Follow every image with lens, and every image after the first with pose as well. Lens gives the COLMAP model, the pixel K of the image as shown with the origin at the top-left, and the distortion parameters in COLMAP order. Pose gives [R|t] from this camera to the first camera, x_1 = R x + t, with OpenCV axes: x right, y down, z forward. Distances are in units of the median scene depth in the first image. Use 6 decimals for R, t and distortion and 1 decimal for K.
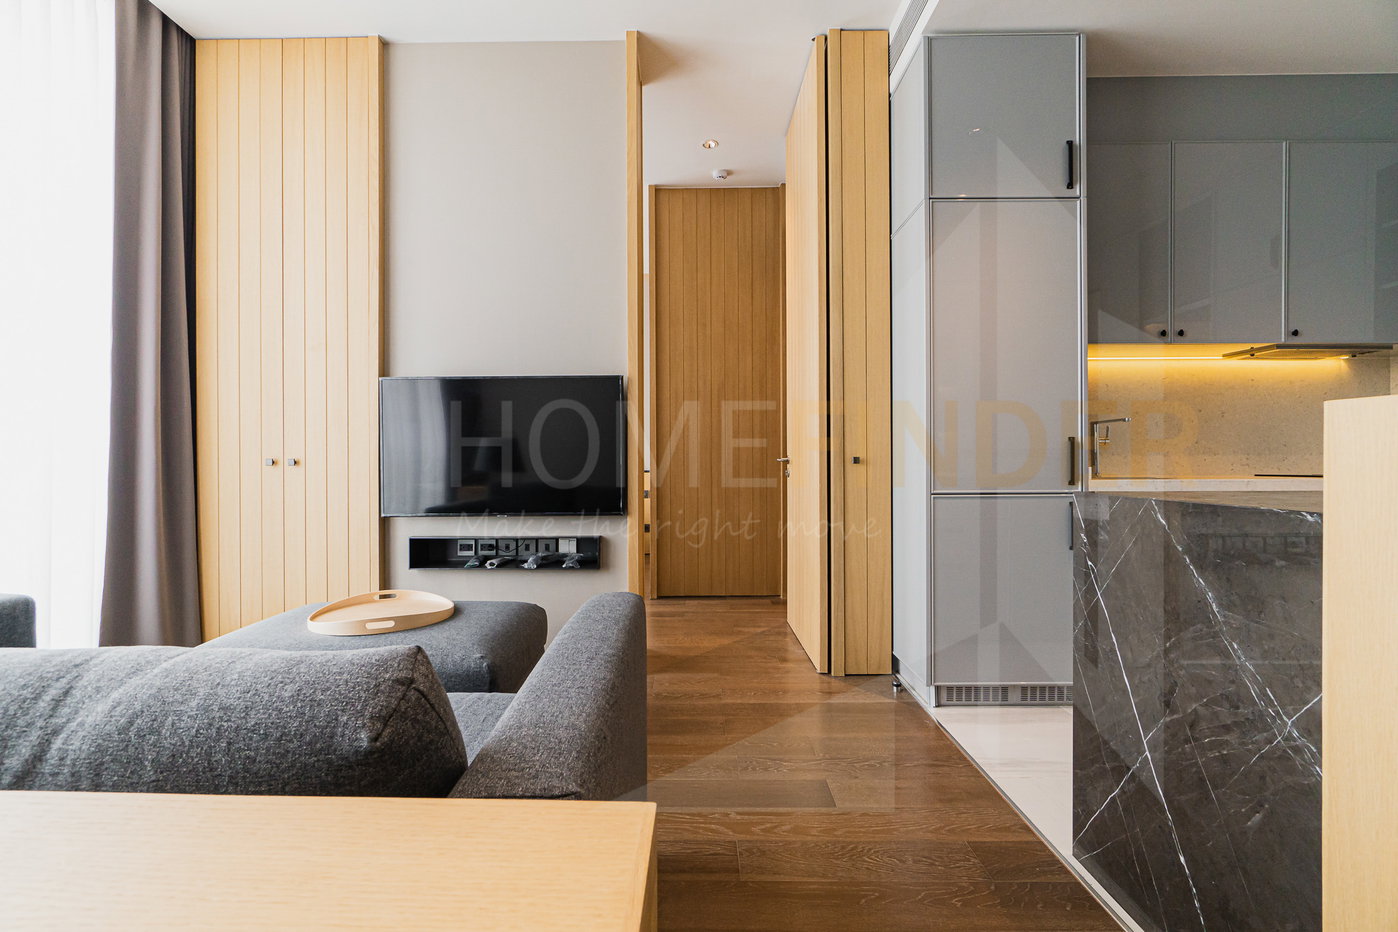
lens RADIAL K [[598.4, 0, 701.1], [0, 598.4, 463.3], [0, 0, 1]] dist [-0.007855, 0.000321]
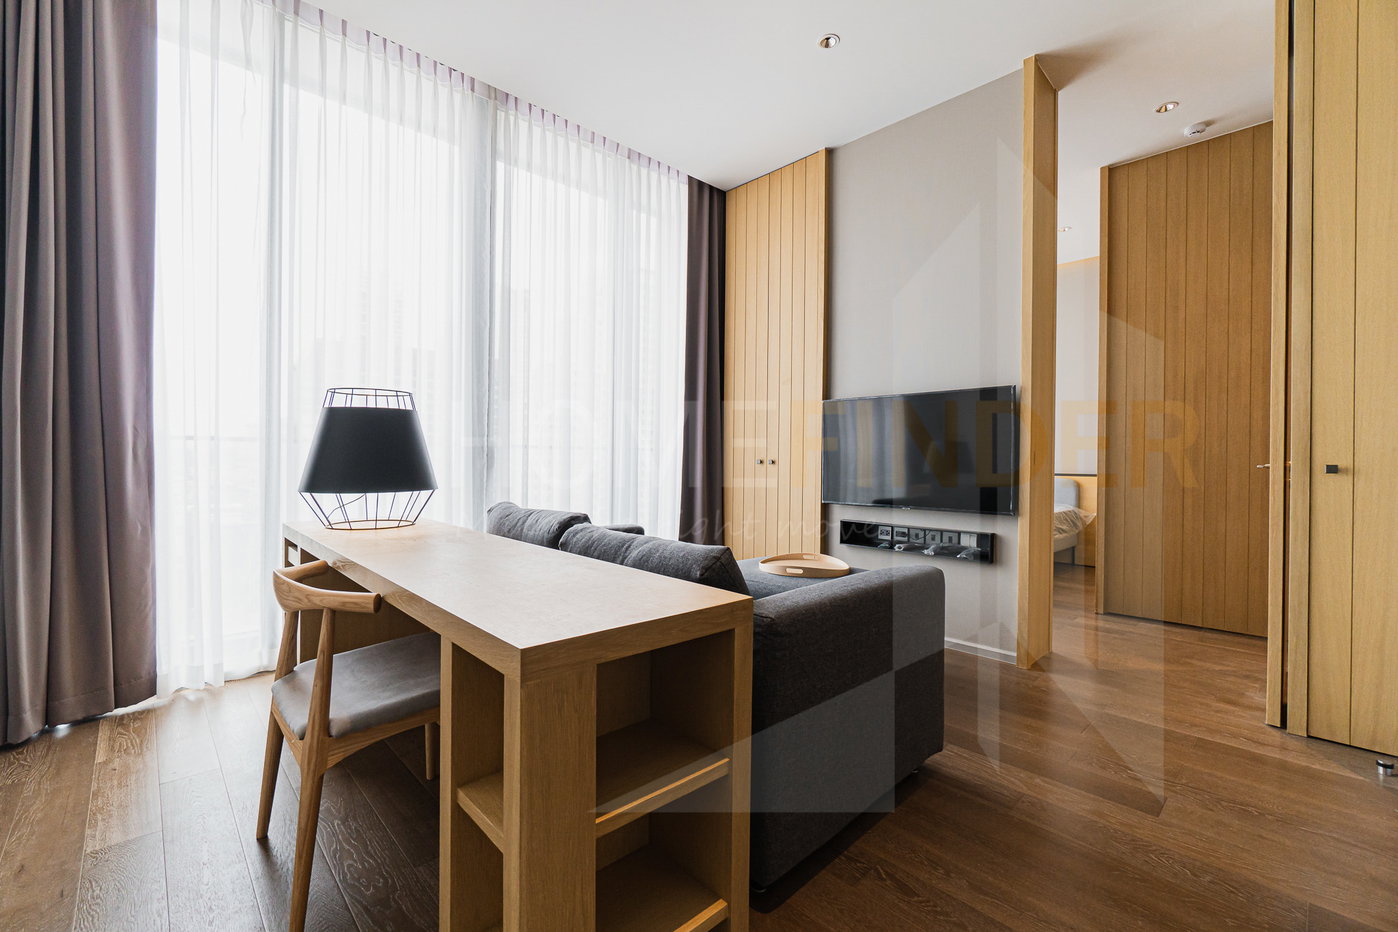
lens RADIAL K [[602.7, 0, 690.1], [0, 602.7, 463.6], [0, 0, 1]] dist [-0.008185, 0.000608]
pose [[0.685544, 0.015882, -0.727858, 0.249838], [-0.013934, 0.999865, 0.008693, -0.007445], [0.727898, 0.004182, 0.685672, -0.156922]]
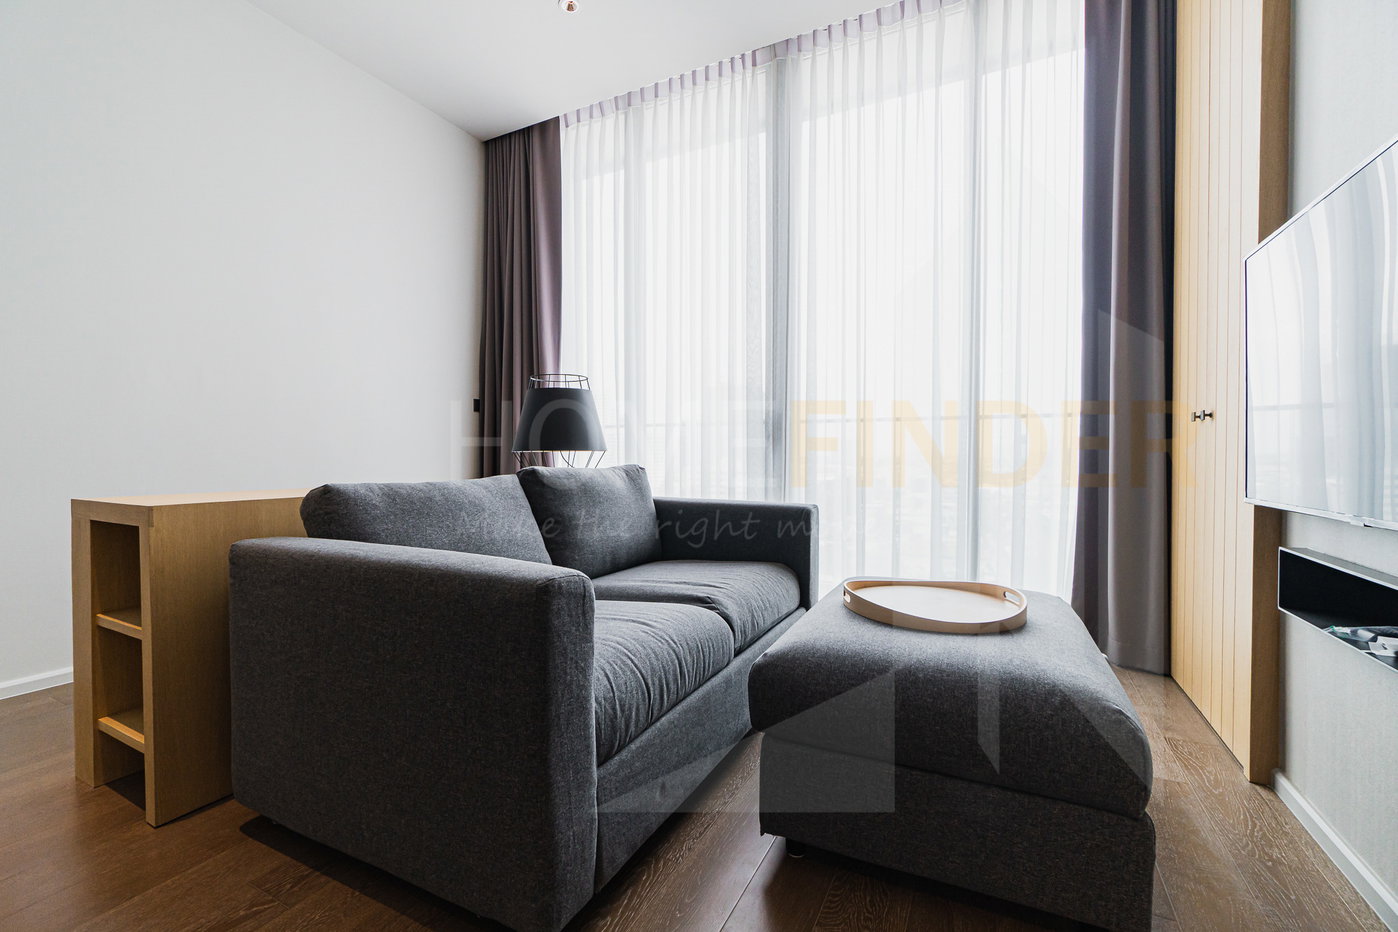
lens RADIAL K [[598.4, 0, 701.1], [0, 598.4, 463.3], [0, 0, 1]] dist [-0.007855, 0.000321]
pose [[-0.435368, 0.024446, -0.899921, 0.218326], [0.004281, 0.999676, 0.025085, 0.036804], [0.900243, 0.007068, -0.435331, 0.758035]]
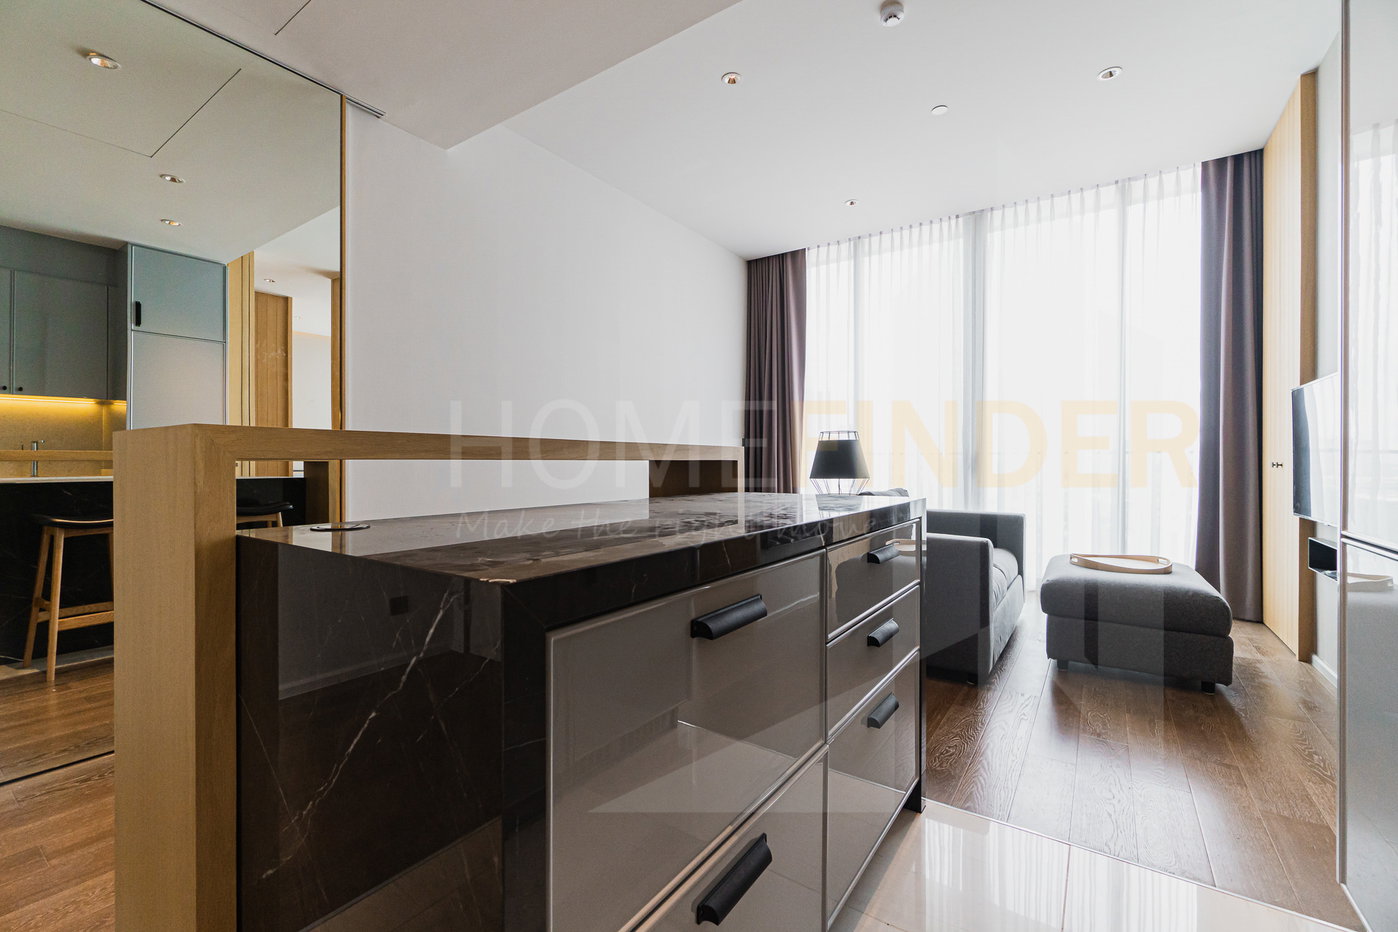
lens RADIAL K [[602.7, 0, 690.1], [0, 602.7, 463.6], [0, 0, 1]] dist [-0.008185, 0.000608]
pose [[-0.559442, 0.006816, -0.828842, 0.998073], [0.001110, 0.999971, 0.007475, -0.013230], [0.828869, 0.003262, -0.559433, 0.674355]]
